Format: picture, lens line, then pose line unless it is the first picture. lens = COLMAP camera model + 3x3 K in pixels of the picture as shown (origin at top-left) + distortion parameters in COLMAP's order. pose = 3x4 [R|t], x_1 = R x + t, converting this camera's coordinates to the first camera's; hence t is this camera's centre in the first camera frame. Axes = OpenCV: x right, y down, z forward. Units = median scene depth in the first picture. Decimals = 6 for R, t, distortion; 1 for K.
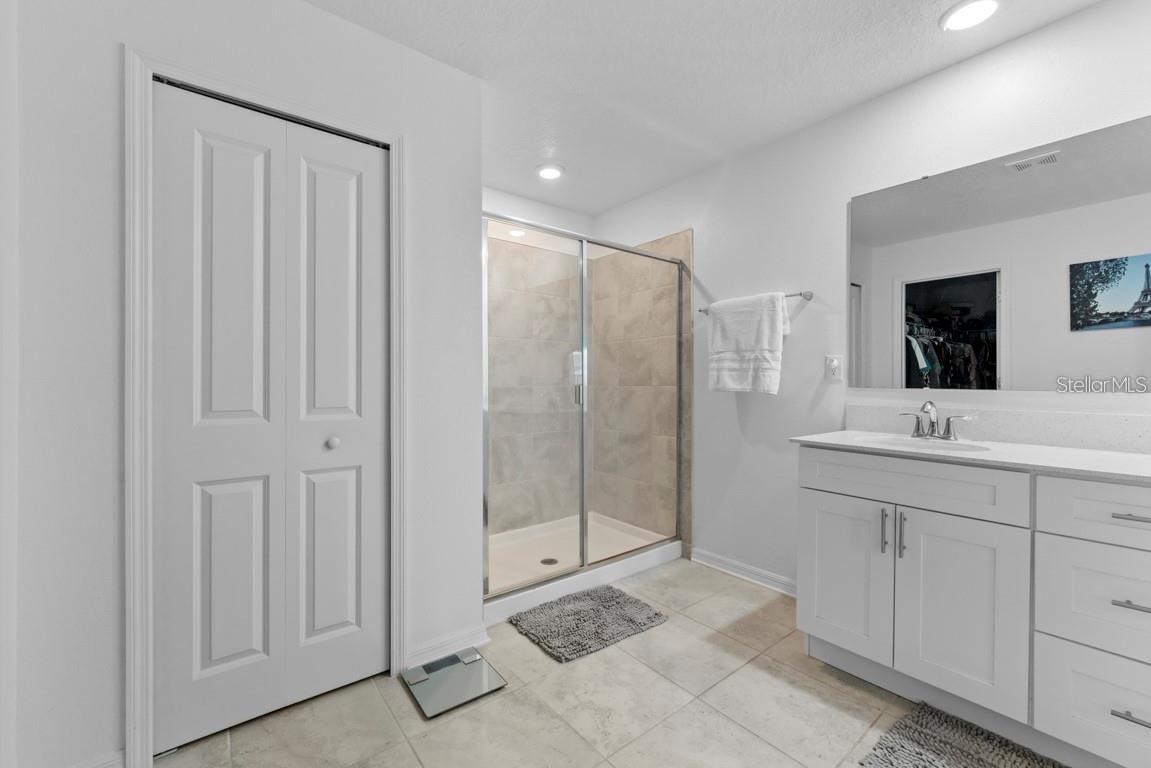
lens RADIAL K [[476.1, 0, 575.5], [0, 476.1, 384.0], [0, 0, 1]] dist [-0.001348, -0.000068]
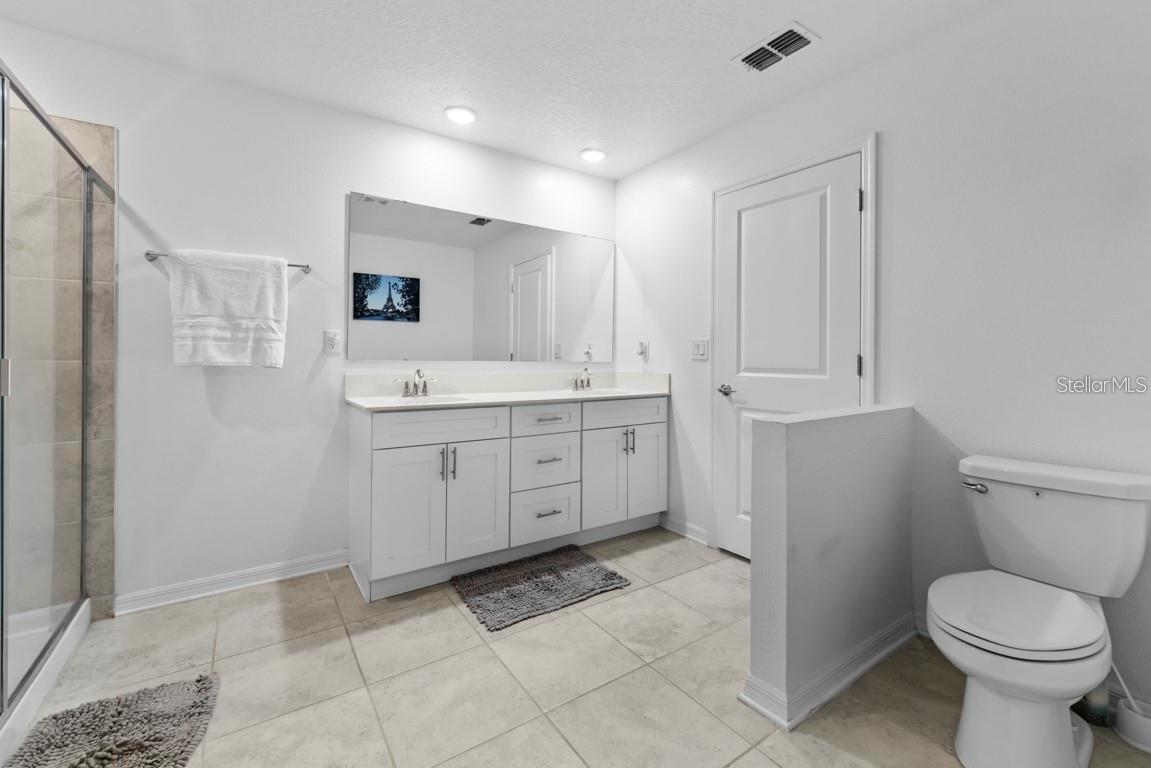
lens RADIAL K [[472.7, 0, 572.5], [0, 472.7, 357.0], [0, 0, 1]] dist [0.000510, 0.000024]
pose [[0.076002, -0.000671, 0.997107, -0.430463], [0.002065, 0.999998, 0.000515, 0.001425], [-0.997106, 0.002020, 0.076003, 0.337963]]
